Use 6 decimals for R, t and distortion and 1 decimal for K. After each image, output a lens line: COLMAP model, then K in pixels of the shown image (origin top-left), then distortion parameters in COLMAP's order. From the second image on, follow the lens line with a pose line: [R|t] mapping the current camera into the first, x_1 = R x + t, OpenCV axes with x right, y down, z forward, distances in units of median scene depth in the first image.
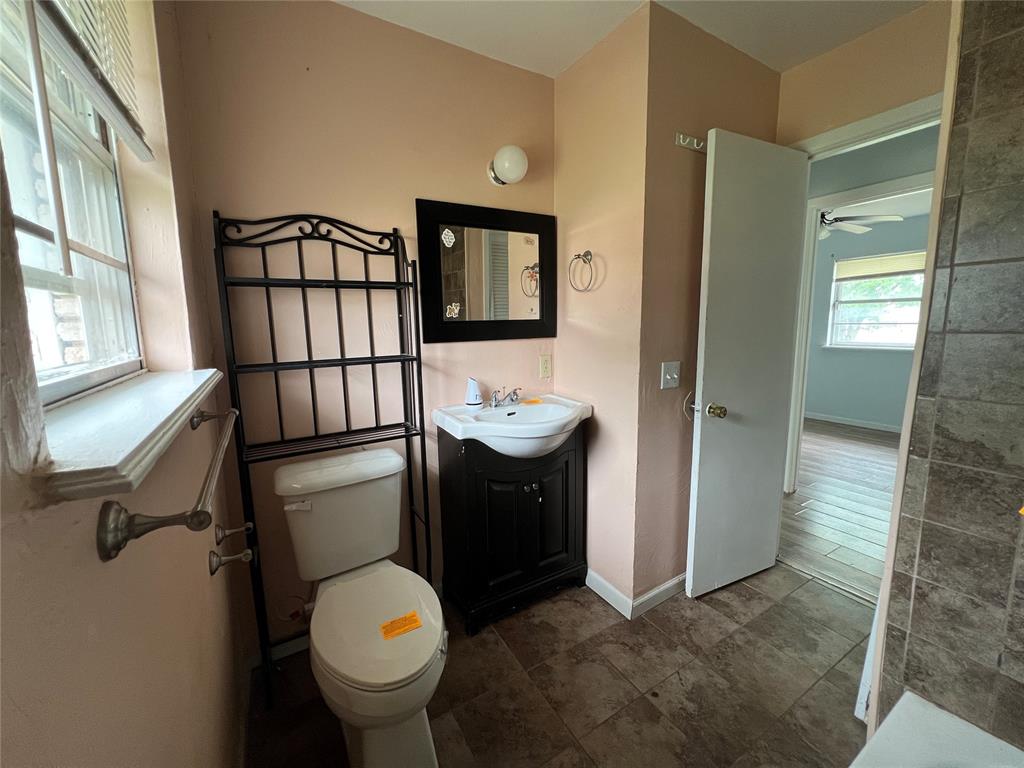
lens RADIAL K [[412.0, 0, 512.0], [0, 412.0, 384.0], [0, 0, 1]] dist [-0.001223, -0.000172]
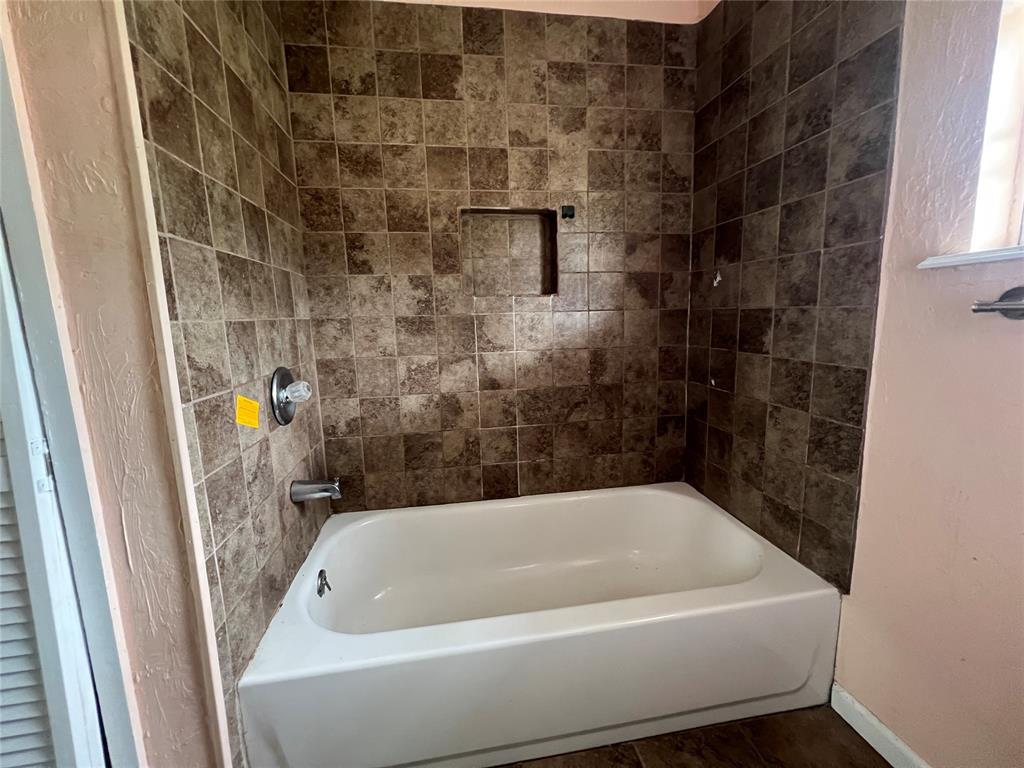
lens RADIAL K [[412.0, 0, 512.0], [0, 412.0, 384.0], [0, 0, 1]] dist [-0.001223, -0.000172]
pose [[-0.925811, -0.019342, 0.377491, 0.104122], [0.093237, 0.956144, 0.277659, -0.006577], [-0.366306, 0.292256, -0.883406, 0.964384]]
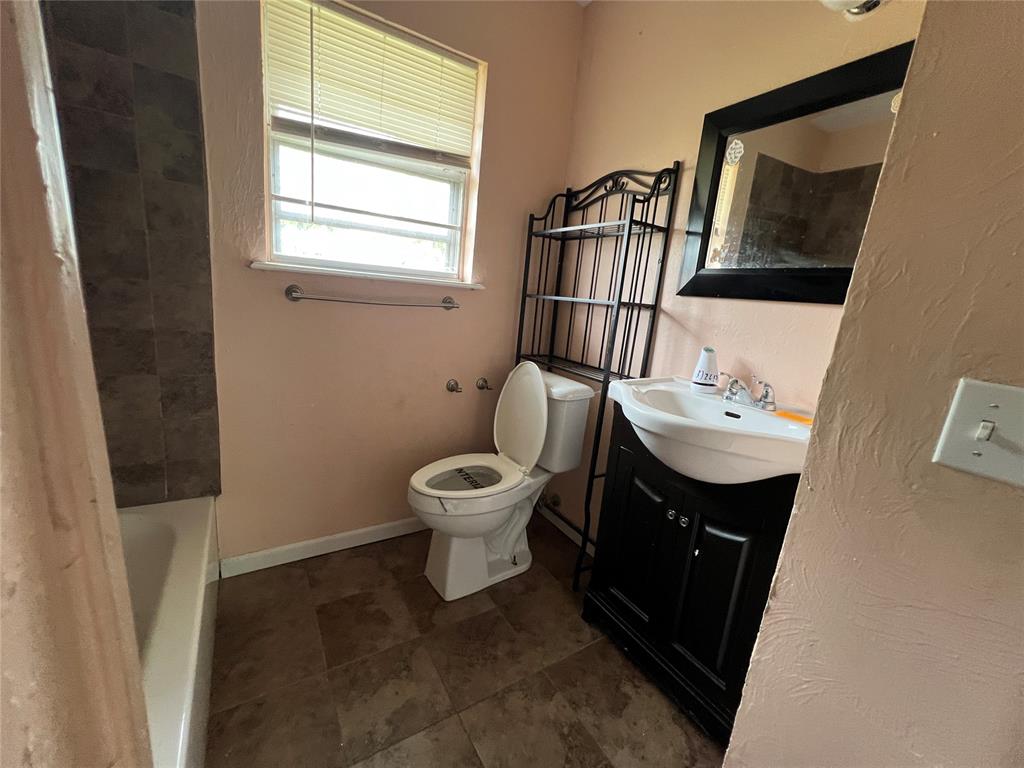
lens RADIAL K [[412.0, 0, 512.0], [0, 412.0, 384.0], [0, 0, 1]] dist [-0.001223, -0.000172]
pose [[0.008981, 0.235324, -0.971875, 0.758464], [-0.233983, 0.945427, 0.226758, -0.046897], [0.972199, 0.225366, 0.063553, 0.779573]]
